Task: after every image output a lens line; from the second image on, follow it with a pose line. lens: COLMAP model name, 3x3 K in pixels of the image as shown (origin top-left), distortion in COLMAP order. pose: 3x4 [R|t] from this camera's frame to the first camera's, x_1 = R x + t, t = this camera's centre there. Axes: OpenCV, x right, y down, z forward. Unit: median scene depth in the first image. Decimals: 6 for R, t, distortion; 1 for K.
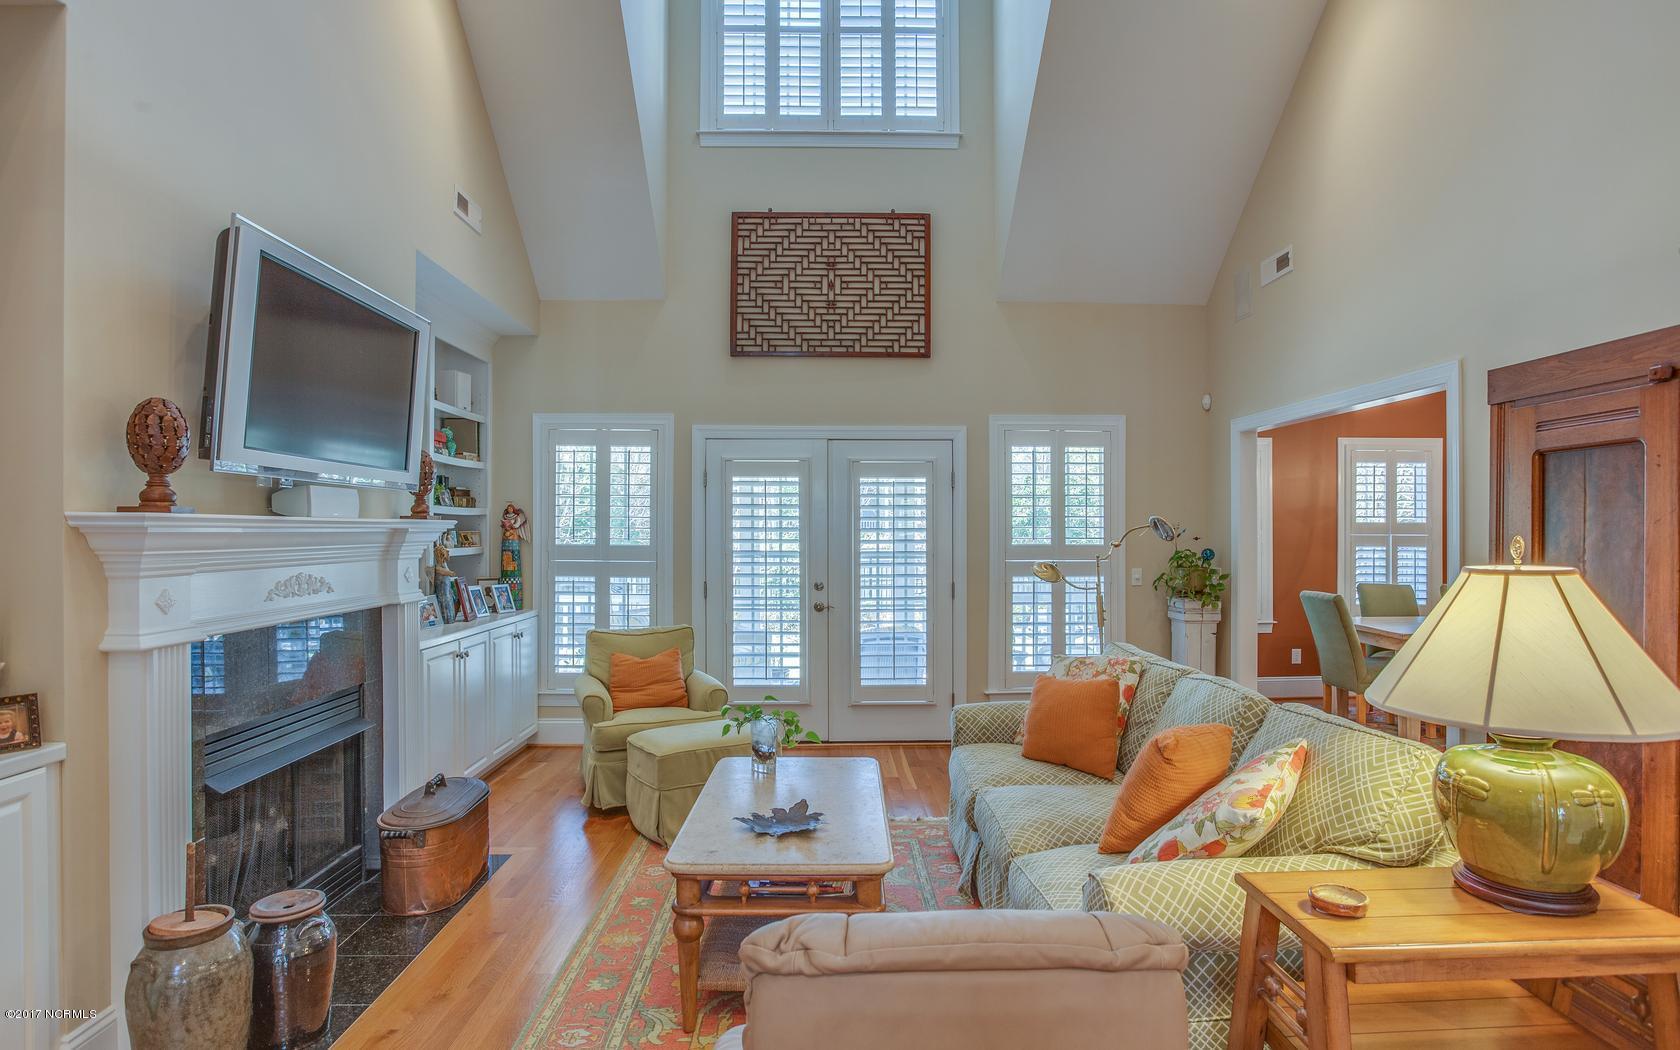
lens RADIAL K [[860.7, 0, 841.8], [0, 860.7, 529.9], [0, 0, 1]] dist [-0.058391, 0.024020]
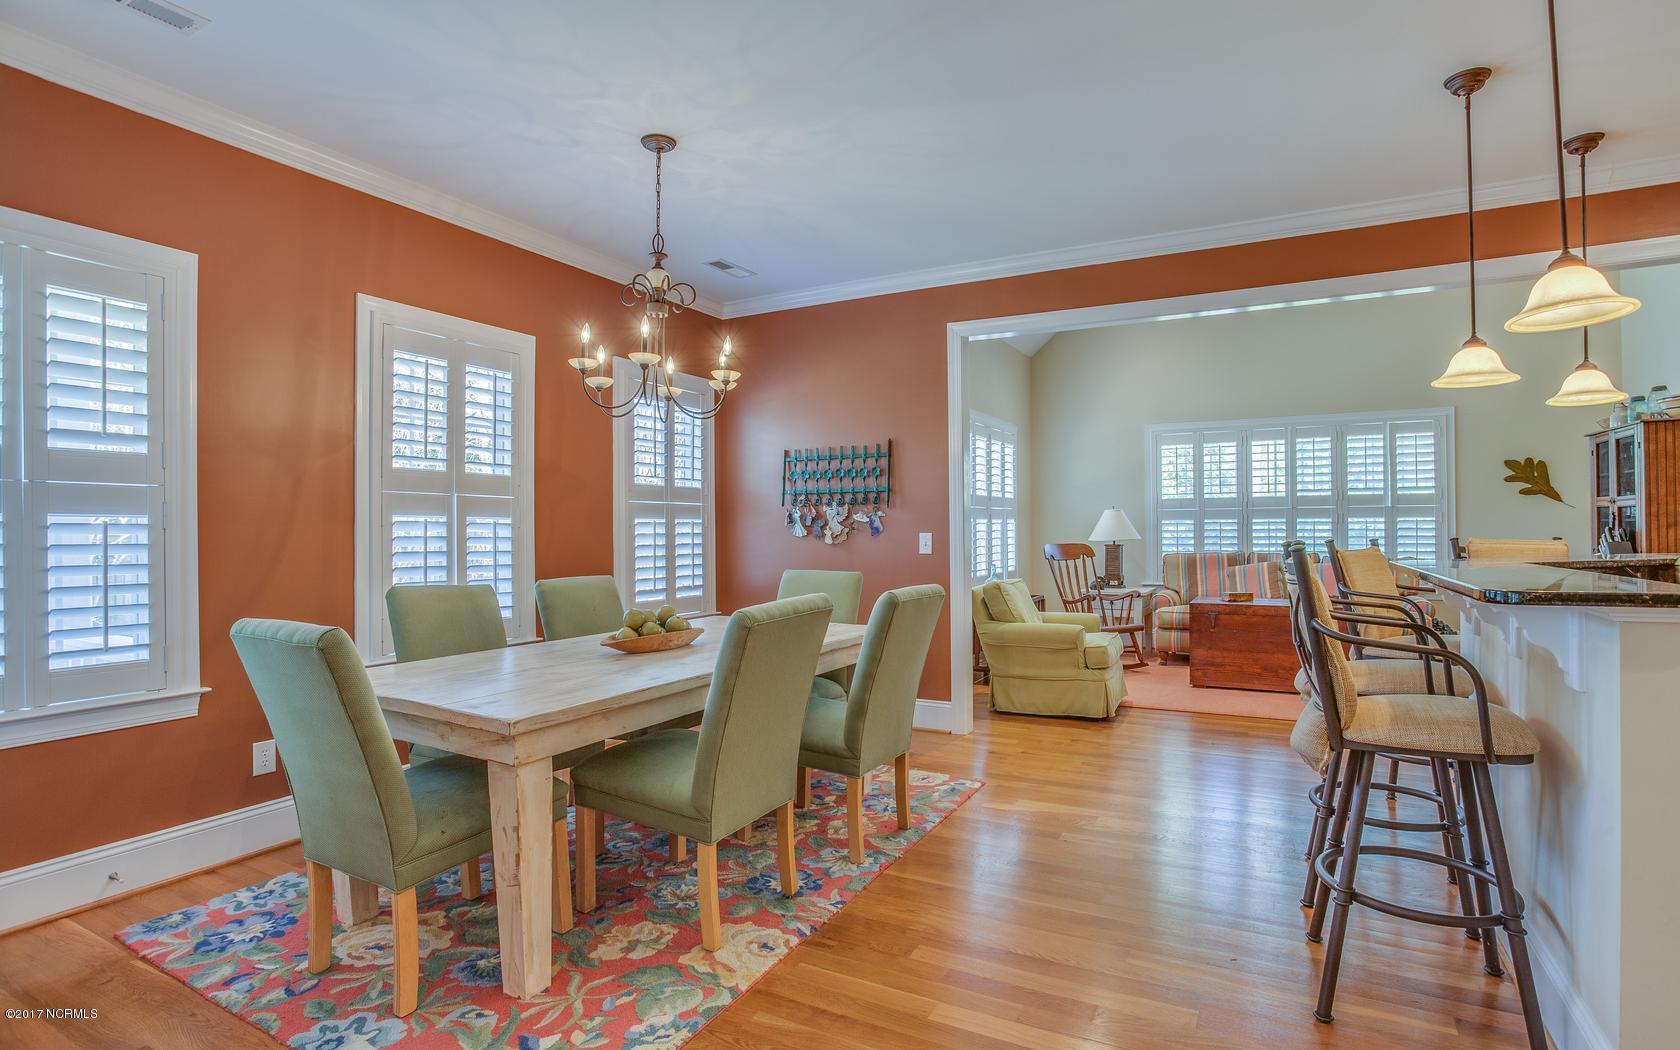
lens RADIAL K [[818.5, 0, 843.8], [0, 818.5, 531.3], [0, 0, 1]] dist [-0.061789, 0.023297]
pose [[0.502138, -0.000455, 0.864788, 0.325666], [0.007205, 0.999967, -0.003658, 0.033493], [-0.864758, 0.008067, 0.502124, 0.520364]]
